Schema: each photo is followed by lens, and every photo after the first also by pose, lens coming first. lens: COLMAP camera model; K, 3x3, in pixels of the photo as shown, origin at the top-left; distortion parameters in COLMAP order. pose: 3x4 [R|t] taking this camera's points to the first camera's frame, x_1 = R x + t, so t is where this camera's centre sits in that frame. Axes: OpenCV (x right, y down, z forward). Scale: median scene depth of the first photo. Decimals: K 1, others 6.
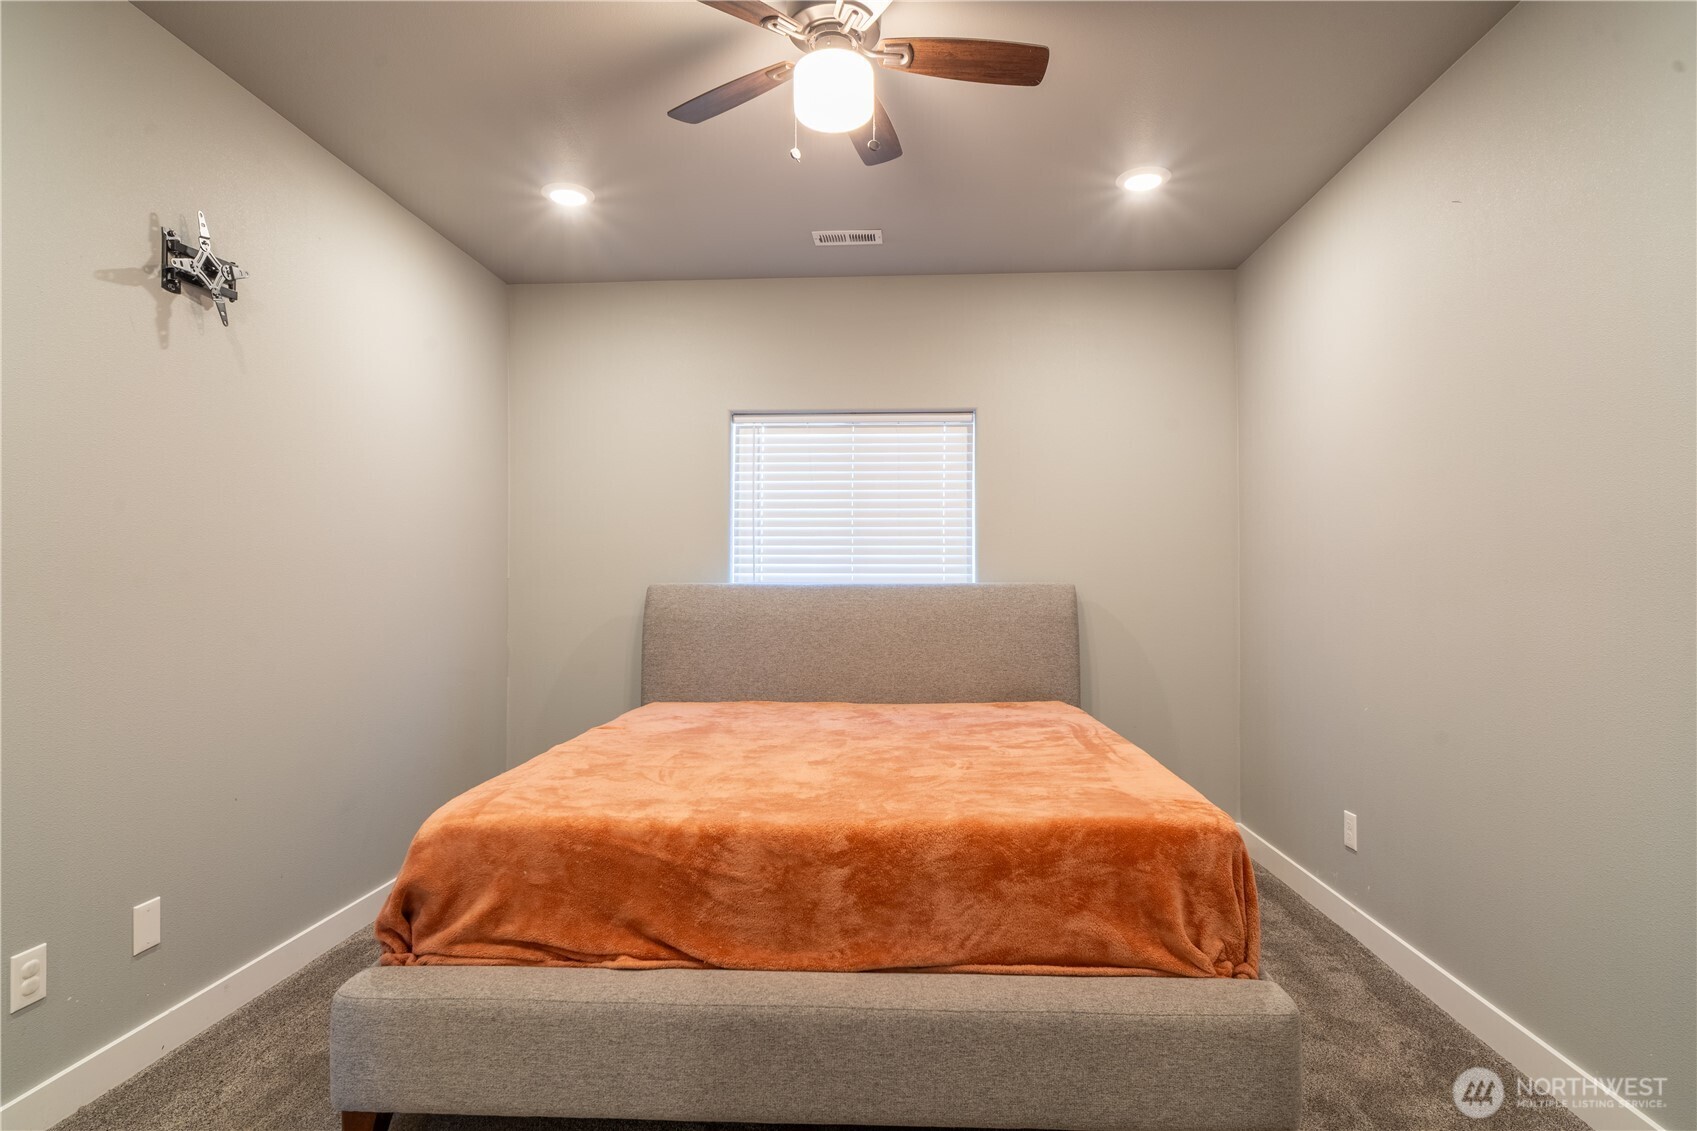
lens RADIAL K [[885.0, 0, 848.0], [0, 885.0, 568.9], [0, 0, 1]] dist [-0.002286, 0.001721]
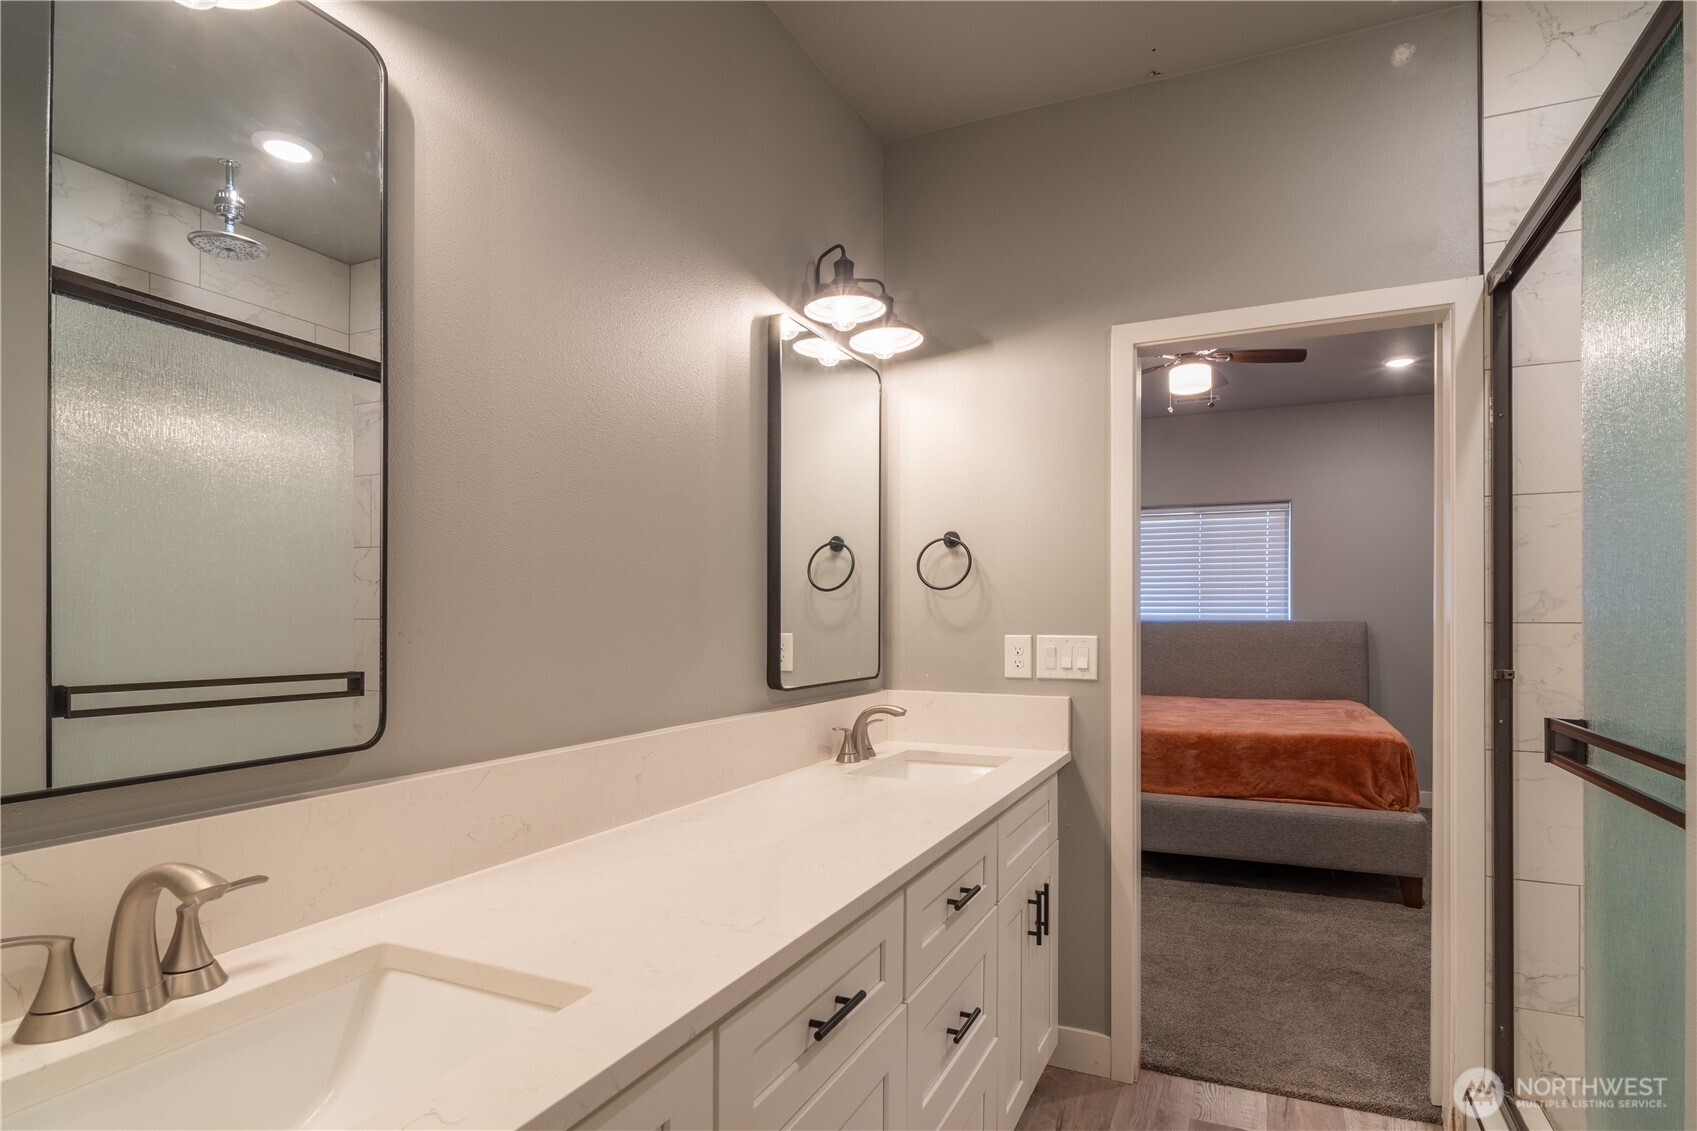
lens RADIAL K [[885.0, 0, 858.6], [0, 885.0, 609.5], [0, 0, 1]] dist [-0.002286, 0.001721]
pose [[0.934625, -0.000897, -0.355633, -0.004843], [0.002525, 0.999988, 0.004112, -0.018729], [0.355626, -0.004741, 0.934616, -1.330889]]
